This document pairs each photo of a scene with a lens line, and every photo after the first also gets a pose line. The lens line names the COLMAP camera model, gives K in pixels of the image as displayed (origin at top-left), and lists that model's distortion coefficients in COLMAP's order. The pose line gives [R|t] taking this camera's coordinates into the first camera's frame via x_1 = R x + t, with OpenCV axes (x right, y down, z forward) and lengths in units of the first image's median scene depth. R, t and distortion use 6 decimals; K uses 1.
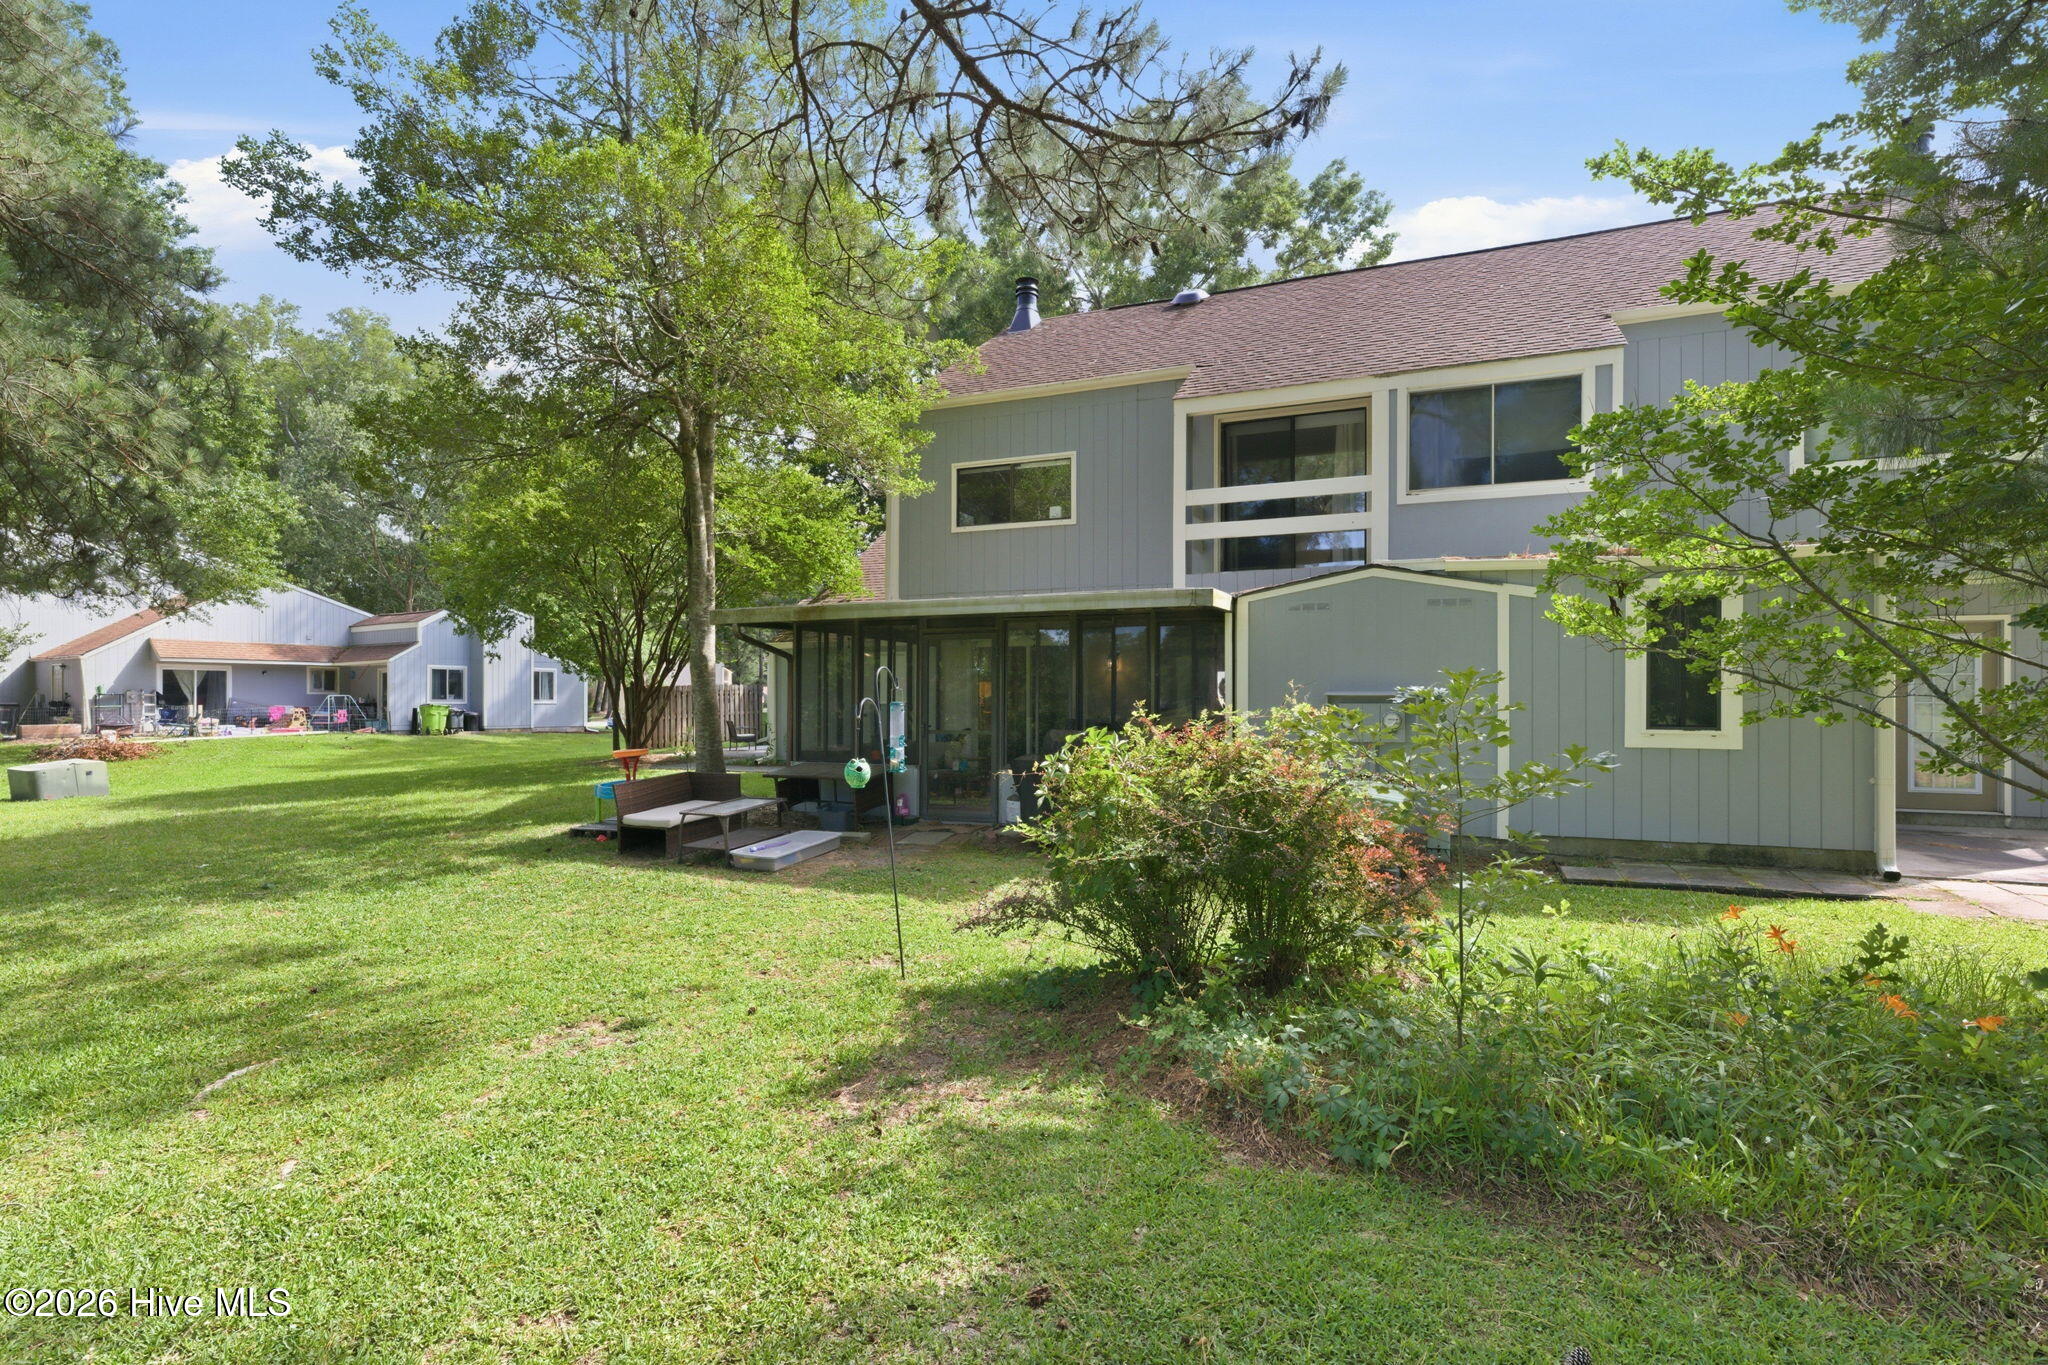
lens RADIAL K [[973.6, 0, 1025.0], [0, 973.6, 679.4], [0, 0, 1]] dist [-0.000398, 0.001305]
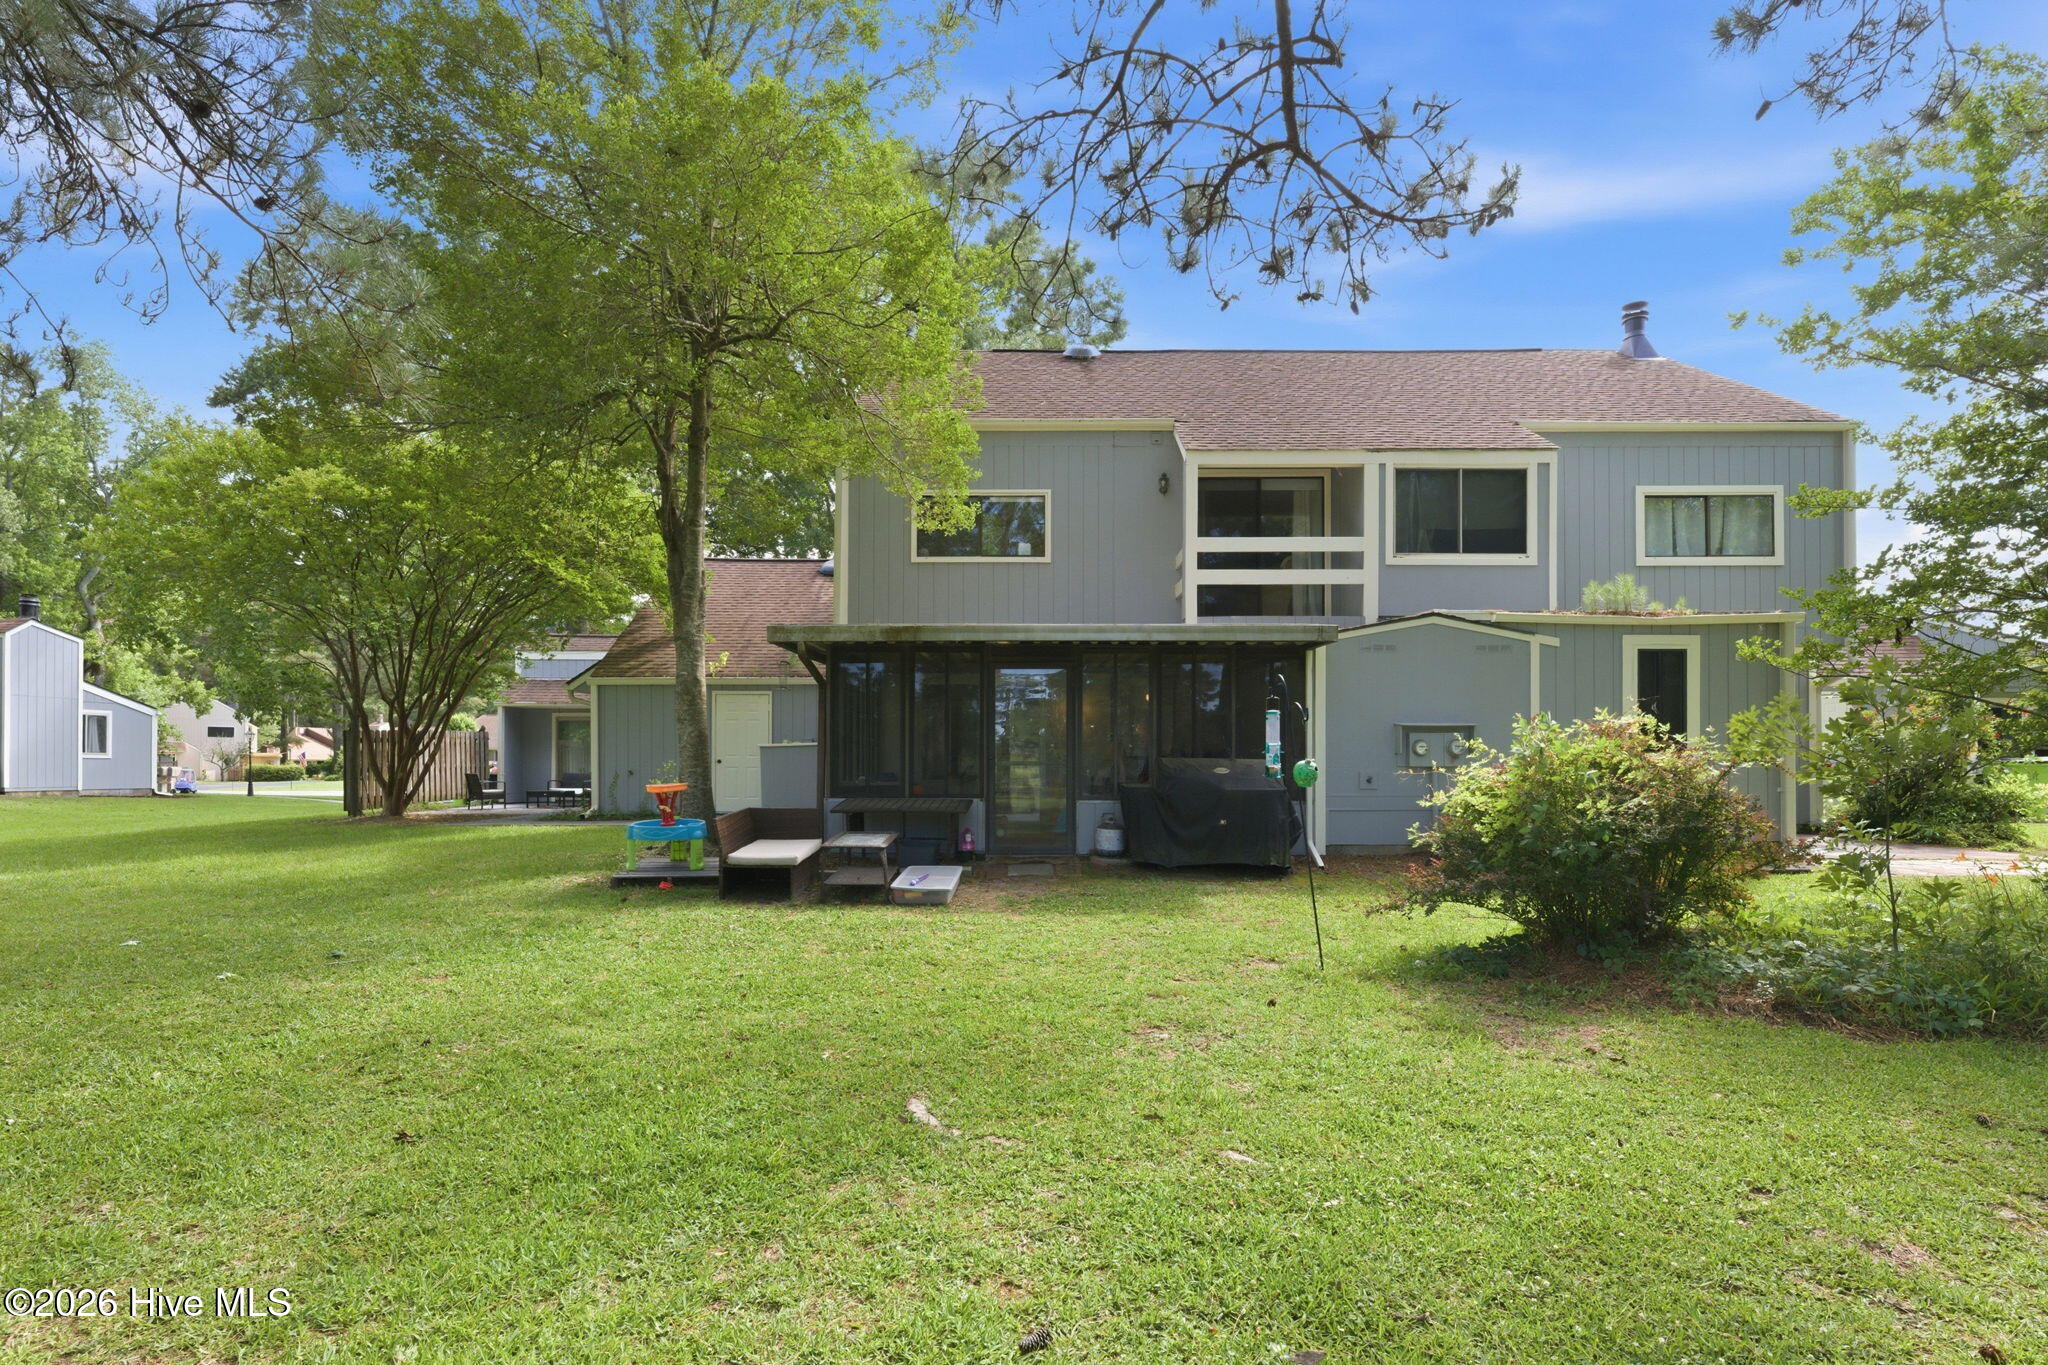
lens RADIAL K [[999.2, 0, 1029.3], [0, 999.2, 752.0], [0, 0, 1]] dist [0.000593, 0.000145]
pose [[0.926133, 0.005421, 0.377157, -0.444175], [-0.008296, 0.999948, 0.005997, 0.036853], [-0.377105, -0.008683, 0.926130, 0.066893]]
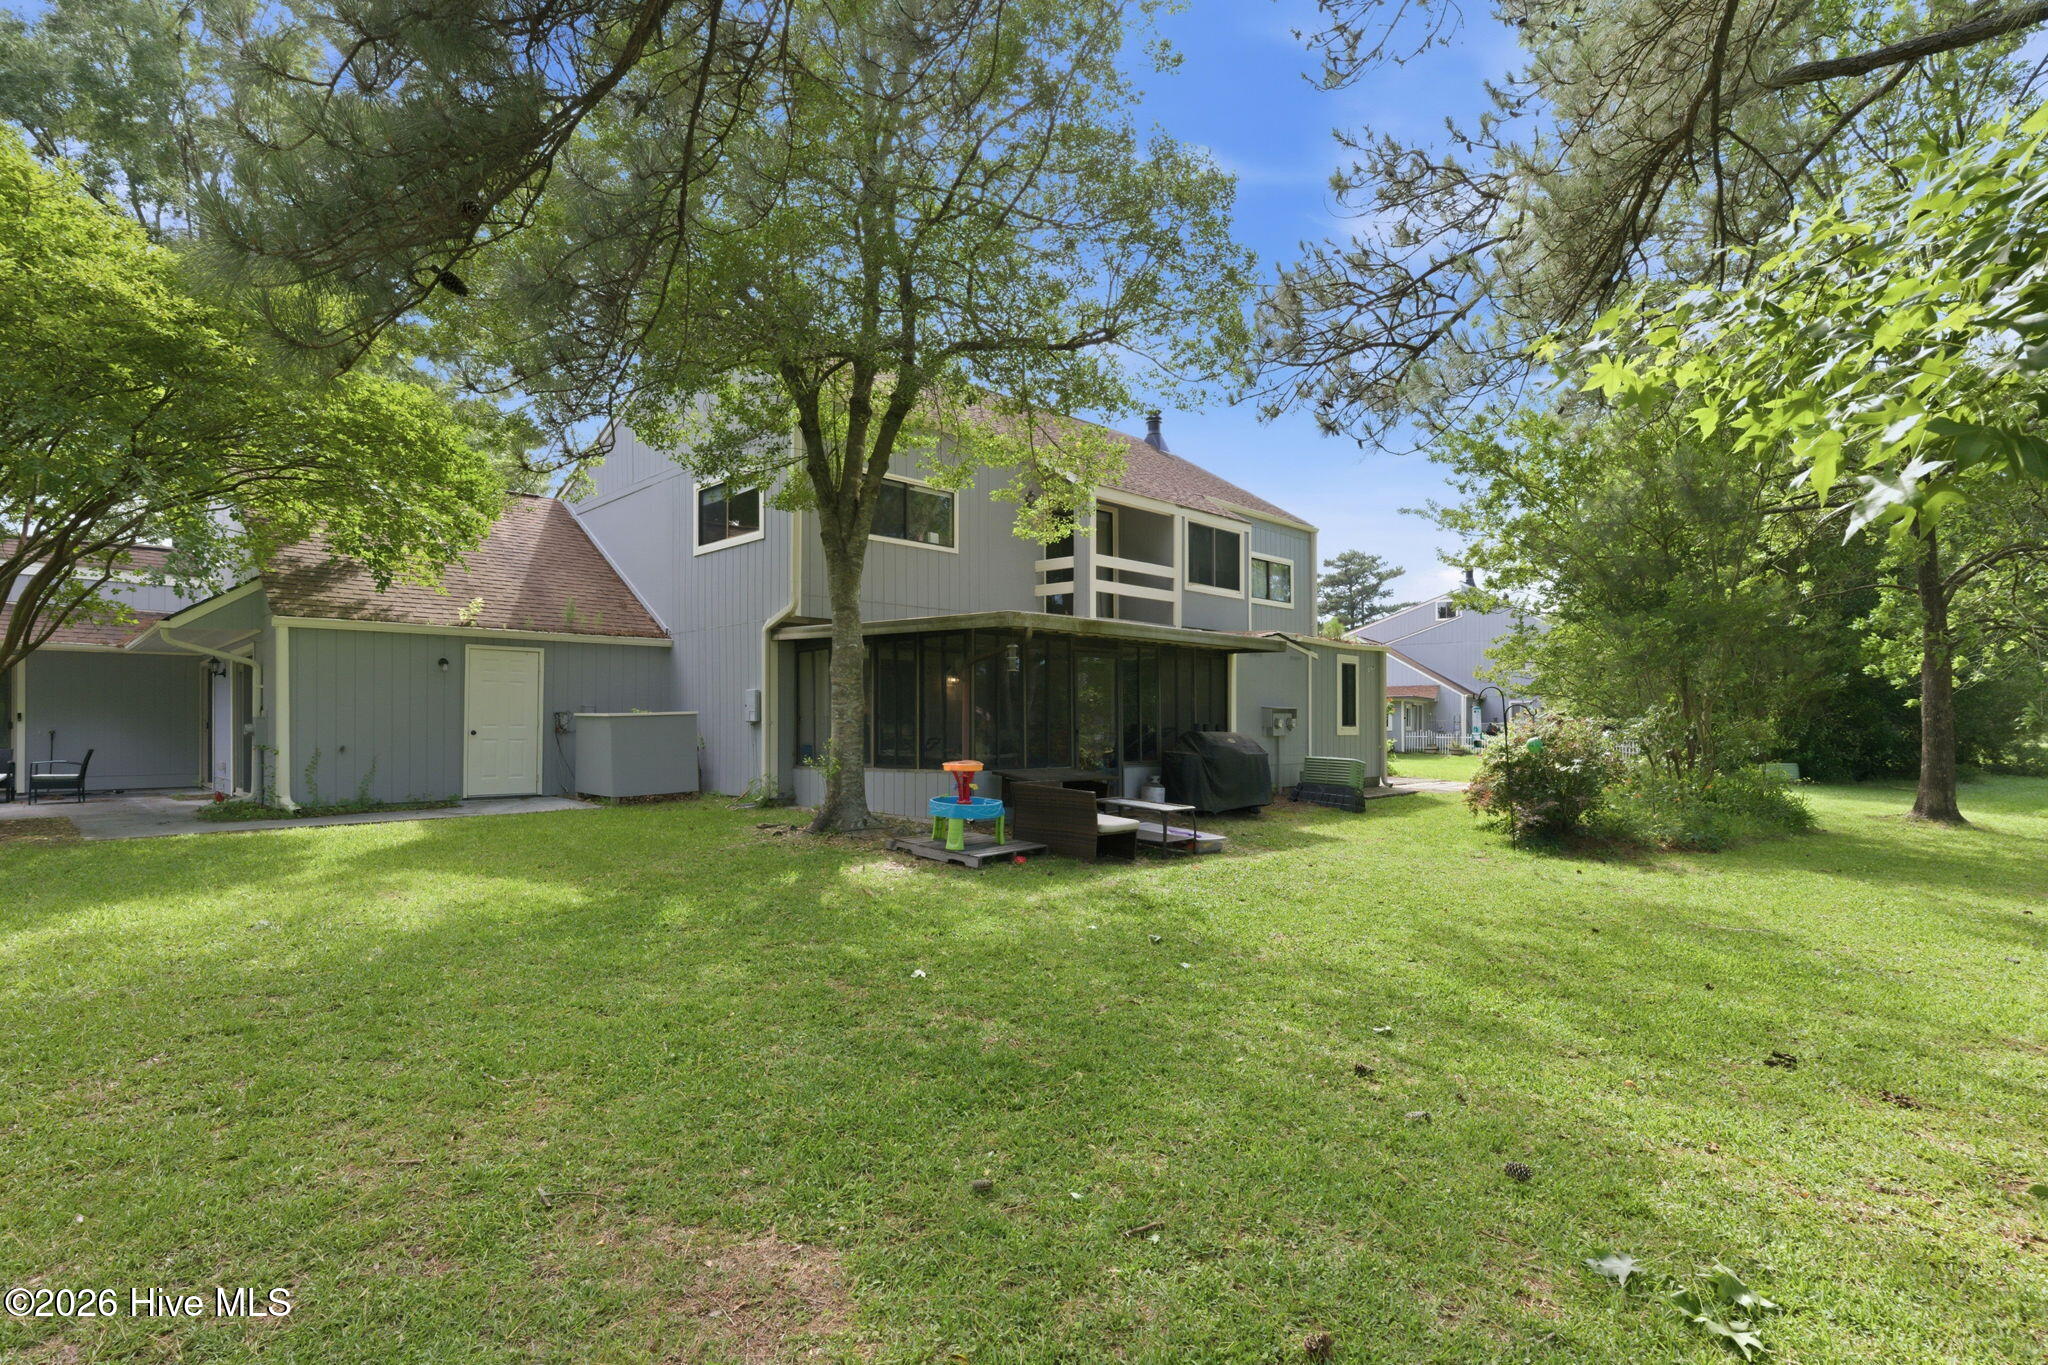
lens RADIAL K [[962.2, 0, 1018.1], [0, 962.2, 695.9], [0, 0, 1]] dist [0.000203, 0.000581]
pose [[0.383892, 0.015871, 0.923241, -1.178007], [-0.018799, 0.999779, -0.009370, 0.016048], [-0.923186, -0.013759, 0.384106, 0.635347]]
